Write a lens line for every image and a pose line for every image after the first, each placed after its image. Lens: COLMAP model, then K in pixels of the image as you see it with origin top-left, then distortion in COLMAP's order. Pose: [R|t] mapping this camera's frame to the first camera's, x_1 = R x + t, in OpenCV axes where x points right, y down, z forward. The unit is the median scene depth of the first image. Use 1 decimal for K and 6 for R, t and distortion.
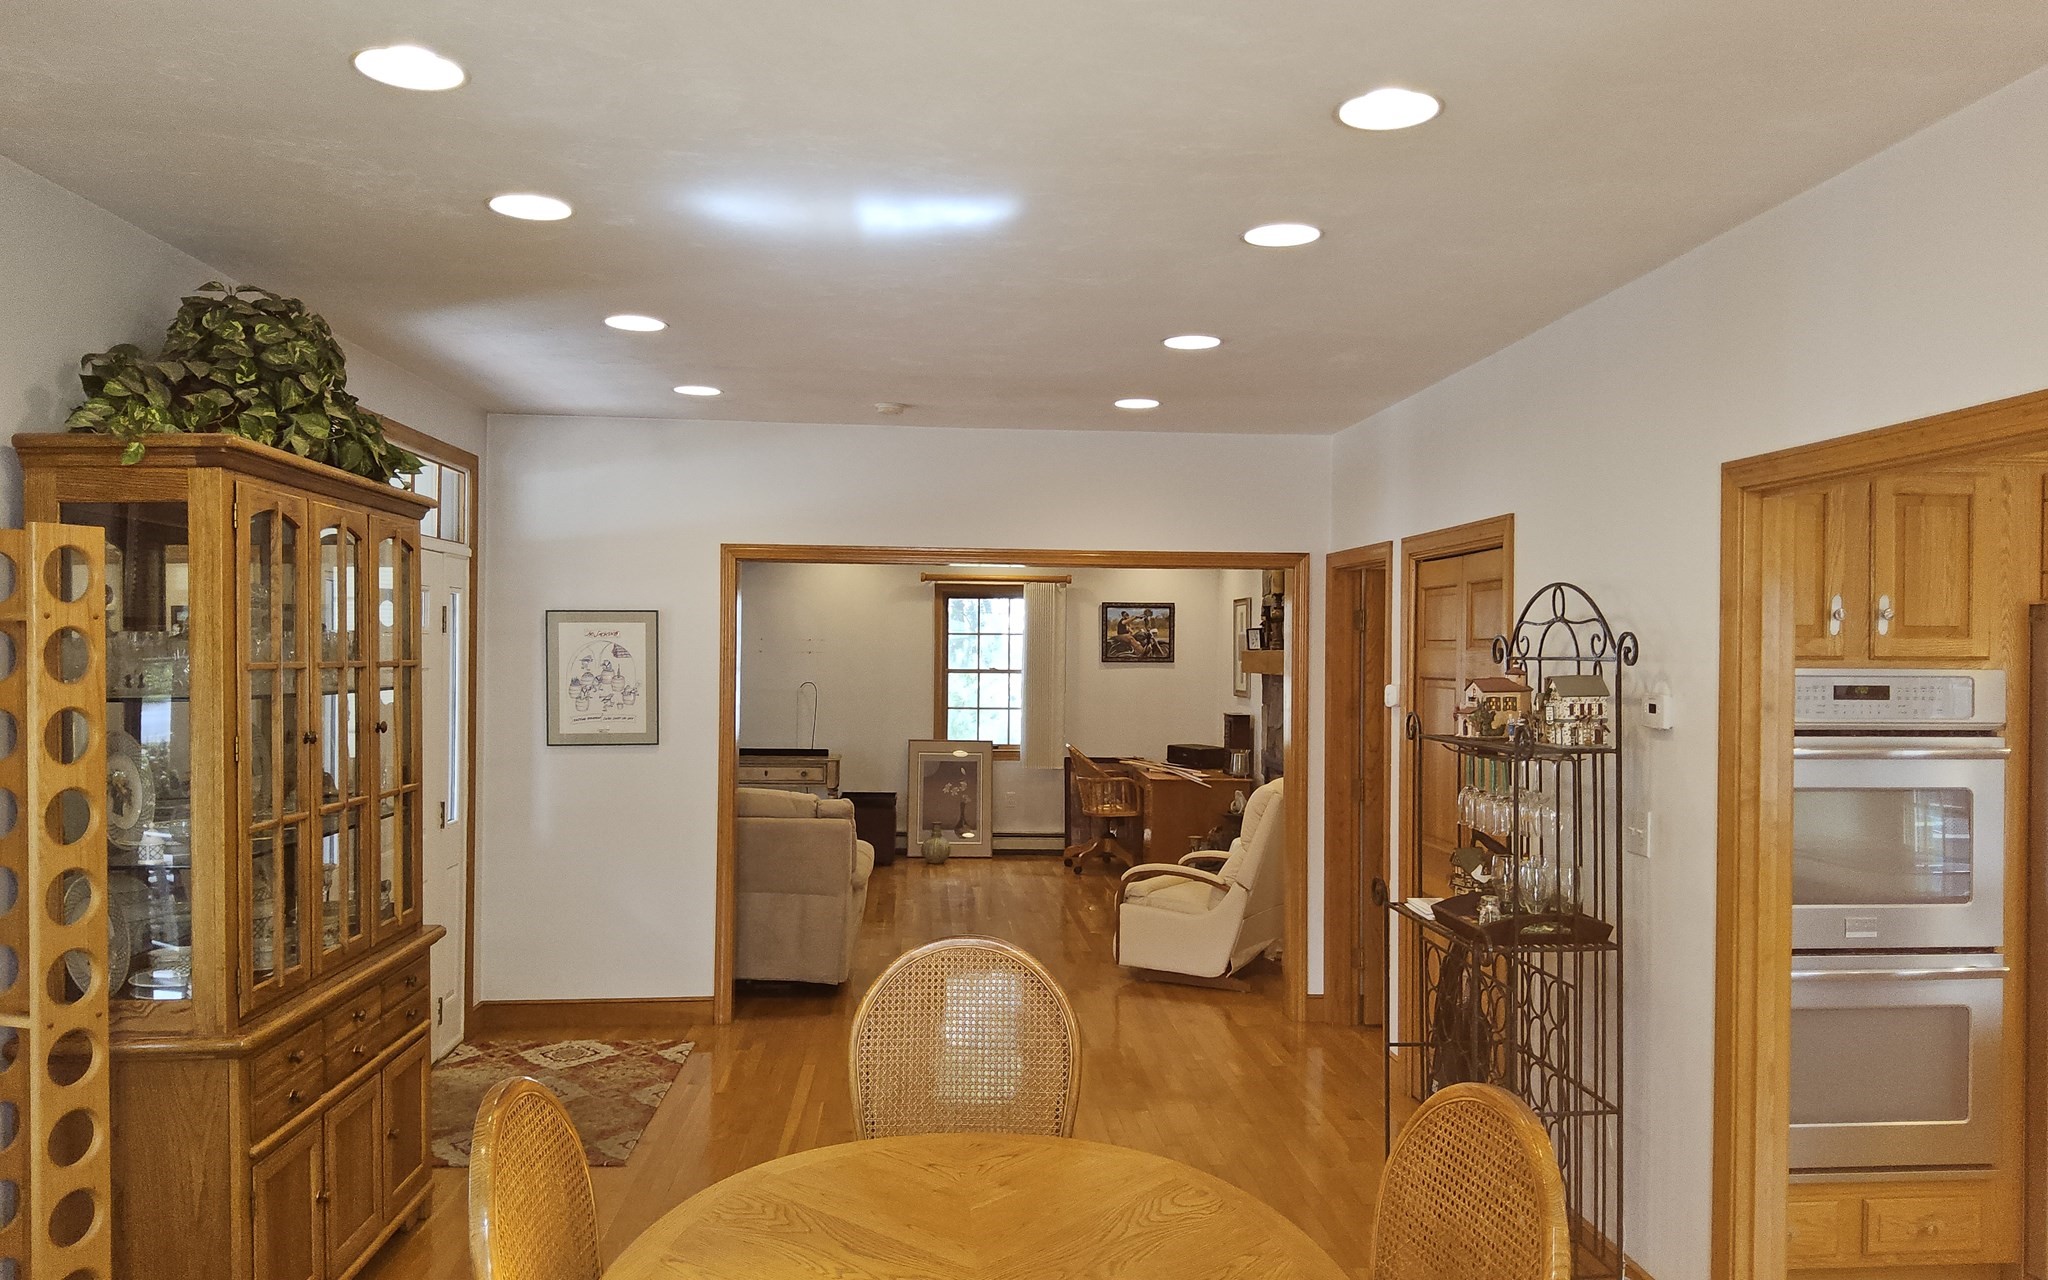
lens RADIAL K [[1550.6, 0, 1024.0], [0, 1550.6, 640.0], [0, 0, 1]] dist [0.028110, -0.054381]
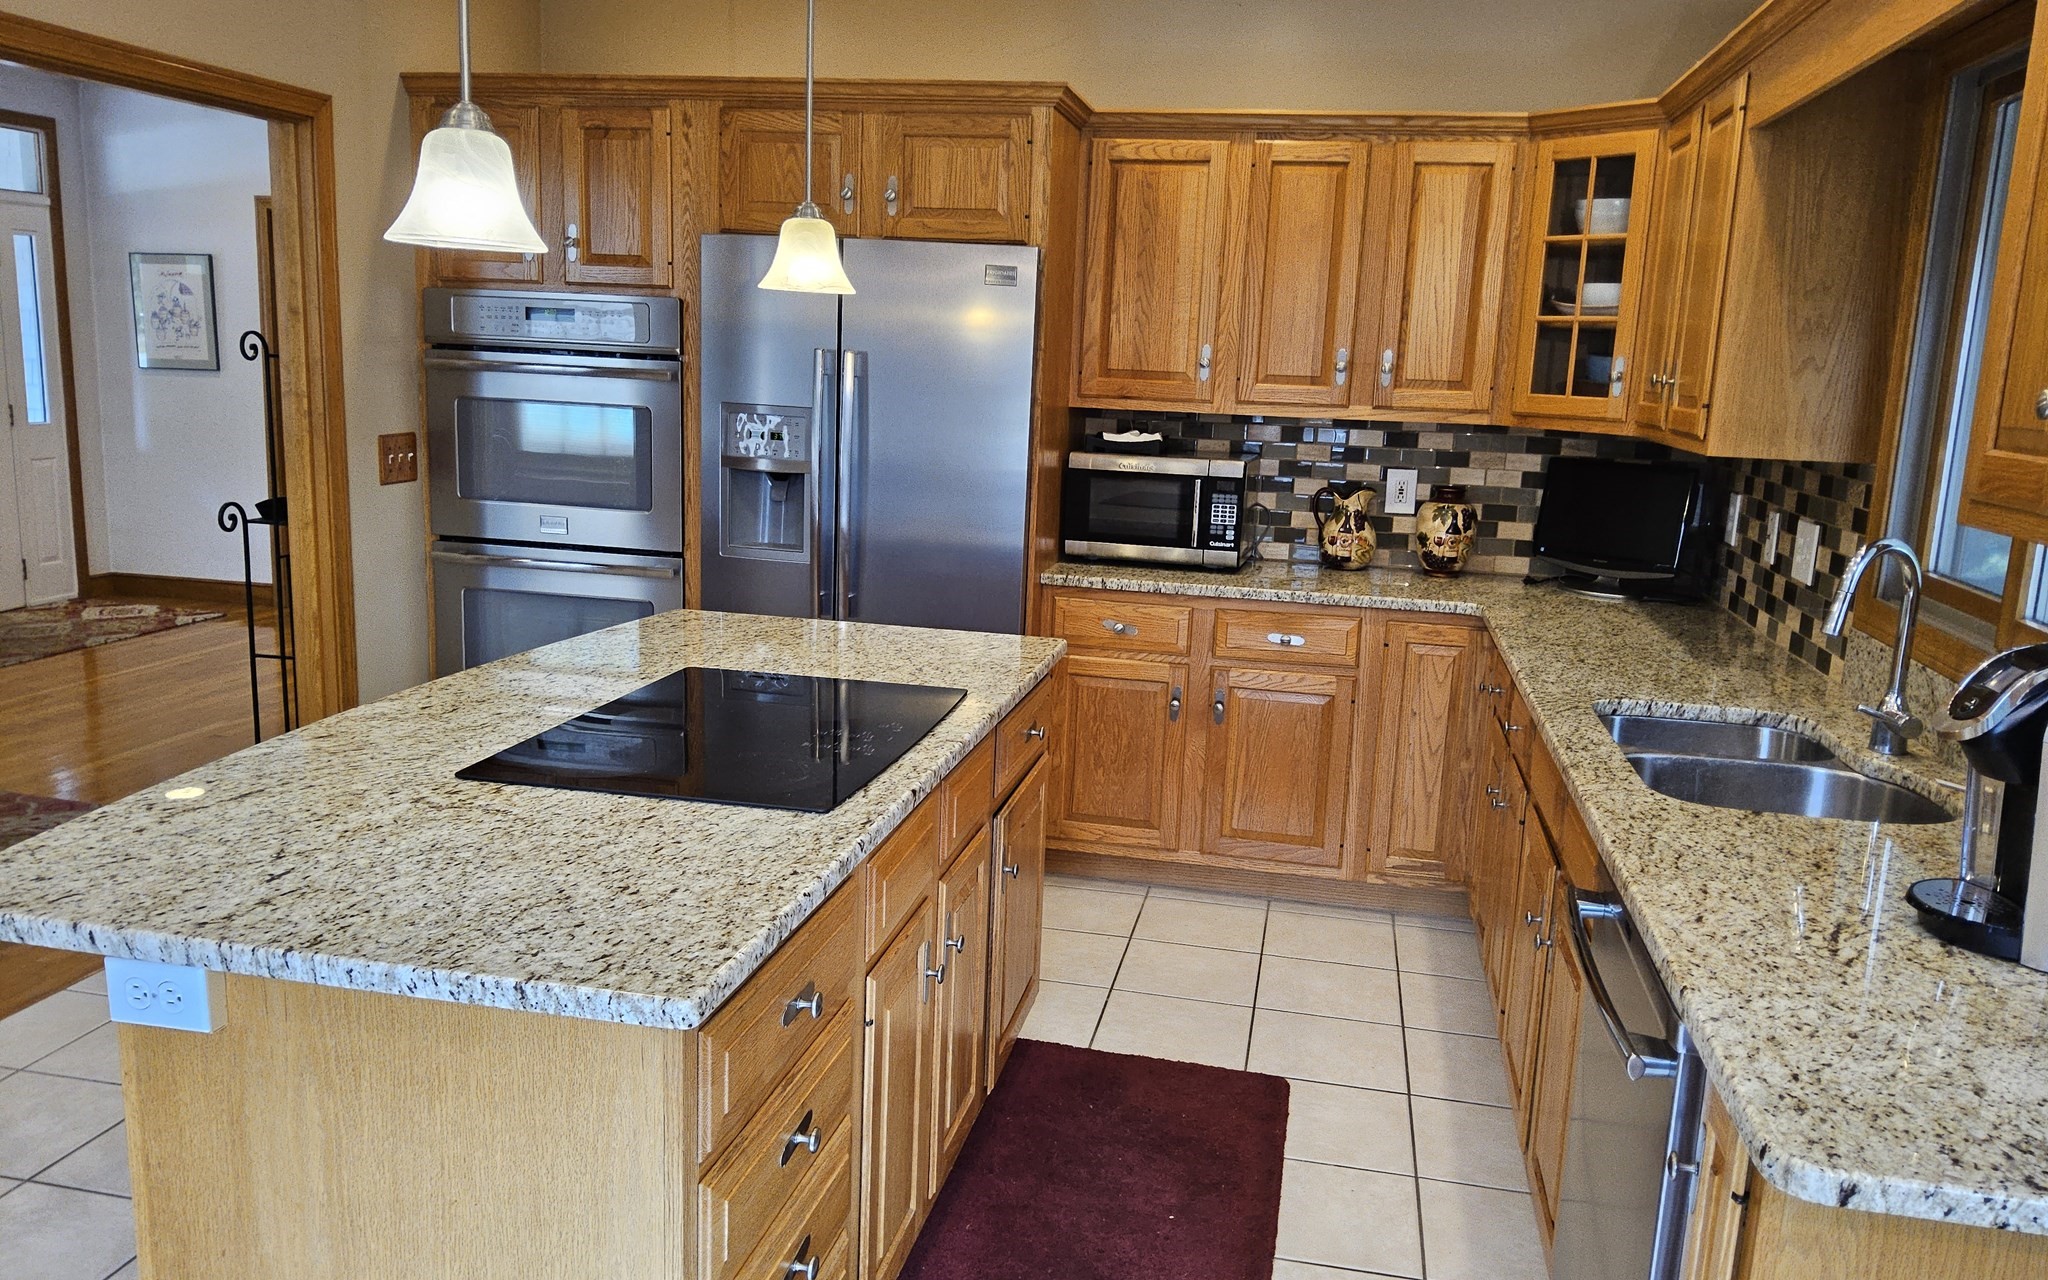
lens RADIAL K [[1550.6, 0, 1024.0], [0, 1550.6, 640.0], [0, 0, 1]] dist [0.028110, -0.054381]
pose [[0.962328, 0.082451, -0.259088, 0.689642], [-0.033127, 0.981367, 0.189264, 0.023930], [0.269865, -0.173551, 0.947129, -0.000330]]
